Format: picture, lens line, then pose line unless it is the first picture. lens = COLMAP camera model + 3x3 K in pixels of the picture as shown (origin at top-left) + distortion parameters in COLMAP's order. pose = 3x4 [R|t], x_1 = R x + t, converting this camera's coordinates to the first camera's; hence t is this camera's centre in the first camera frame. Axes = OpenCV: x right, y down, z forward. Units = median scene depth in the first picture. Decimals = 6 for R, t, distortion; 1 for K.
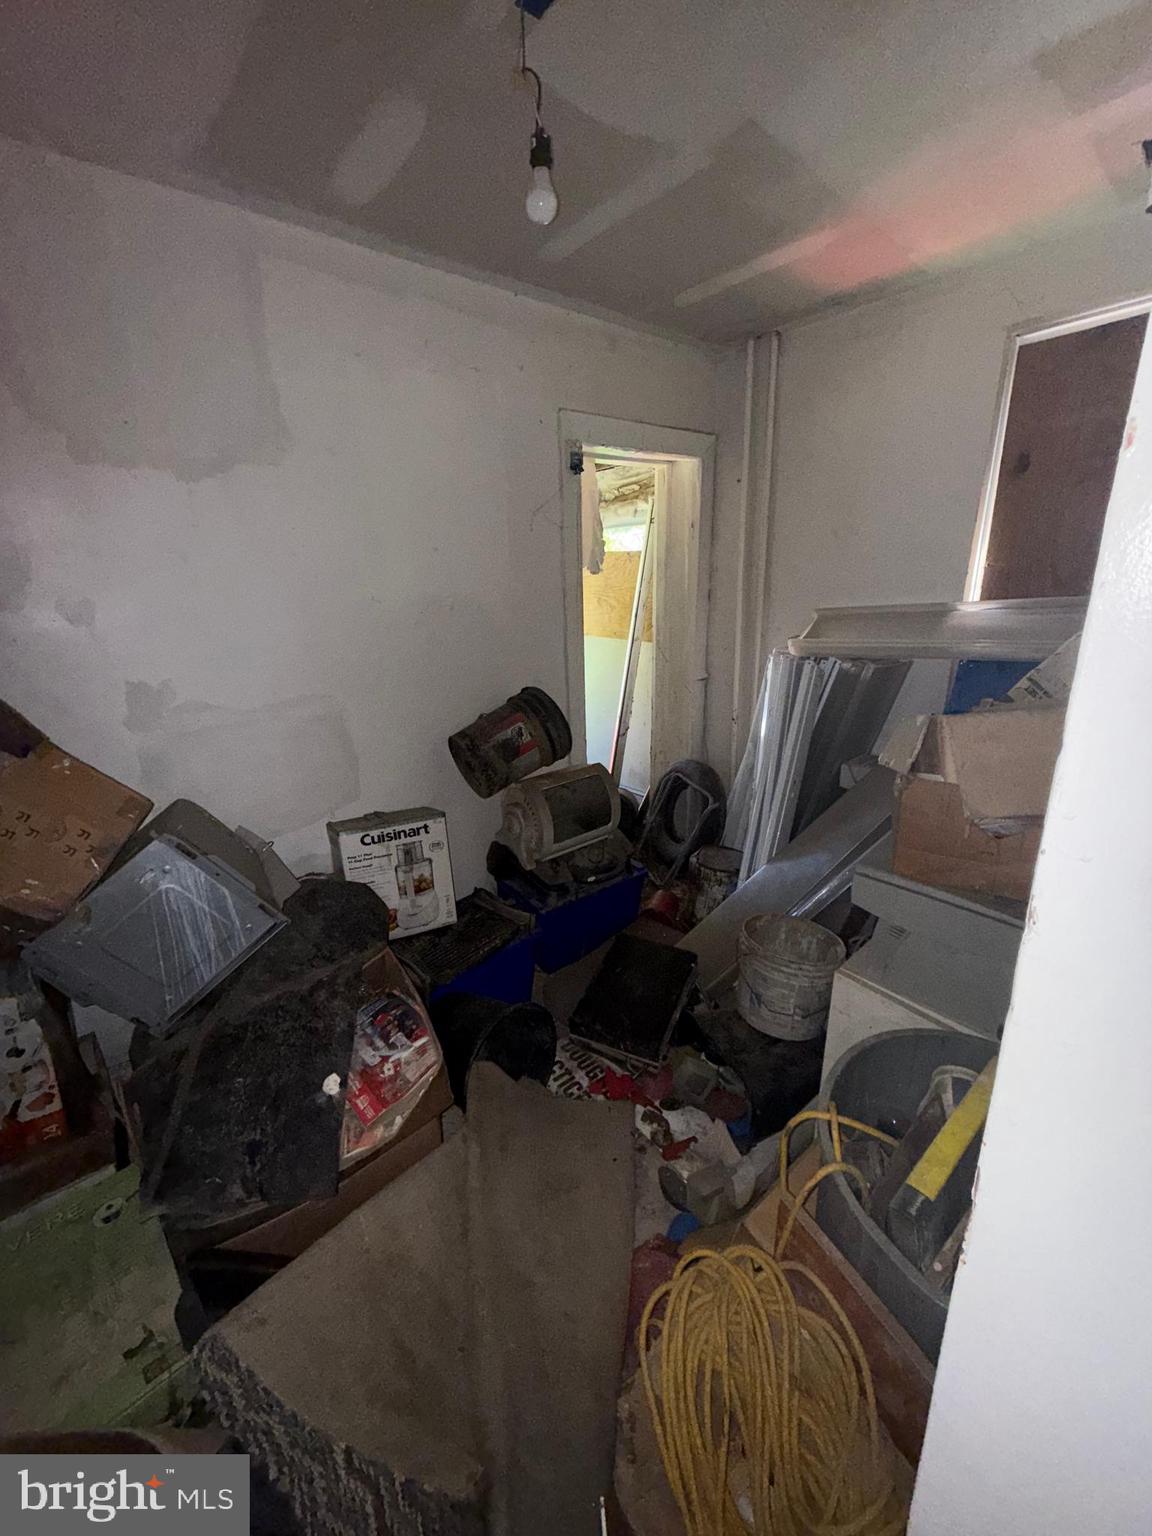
lens RADIAL K [[616.0, 0, 578.2], [0, 616.0, 760.6], [0, 0, 1]] dist [-0.002553, 0.000031]
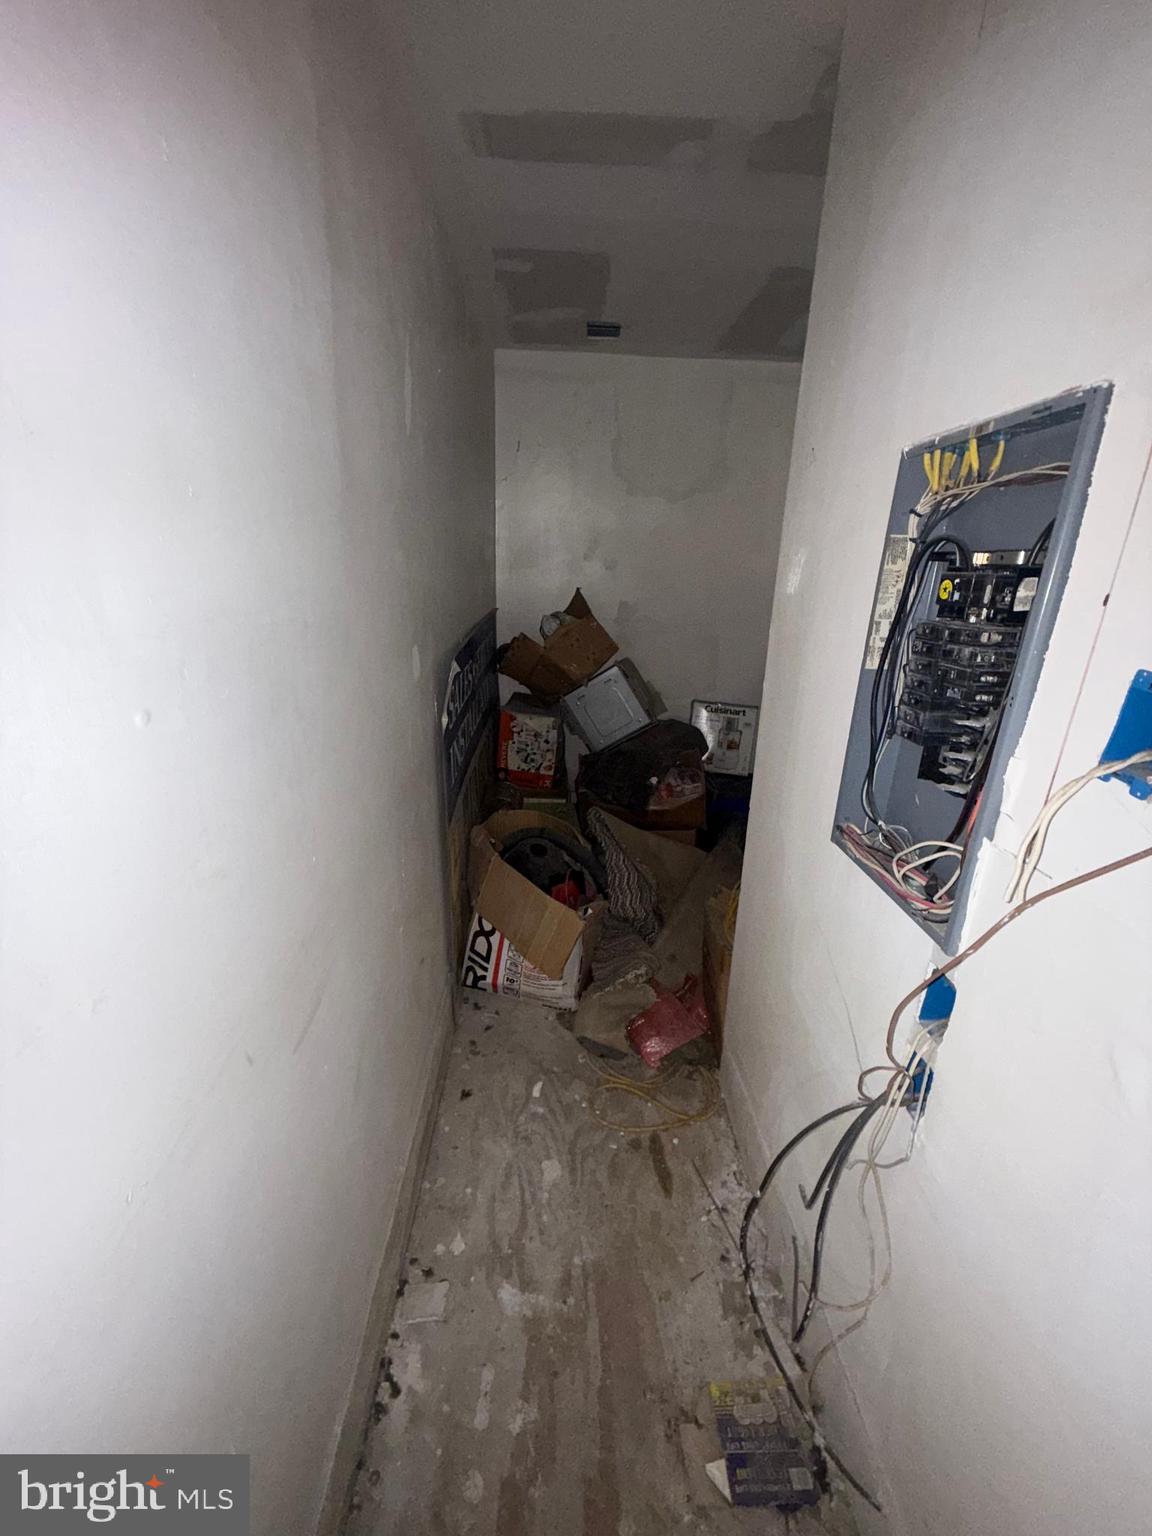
lens RADIAL K [[616.0, 0, 582.9], [0, 616.0, 766.4], [0, 0, 1]] dist [-0.002553, 0.000031]
pose [[0.778048, 0.262231, -0.570855, 0.566837], [-0.249116, 0.962999, 0.102835, 0.267323], [0.576699, 0.062198, 0.814585, -0.832140]]
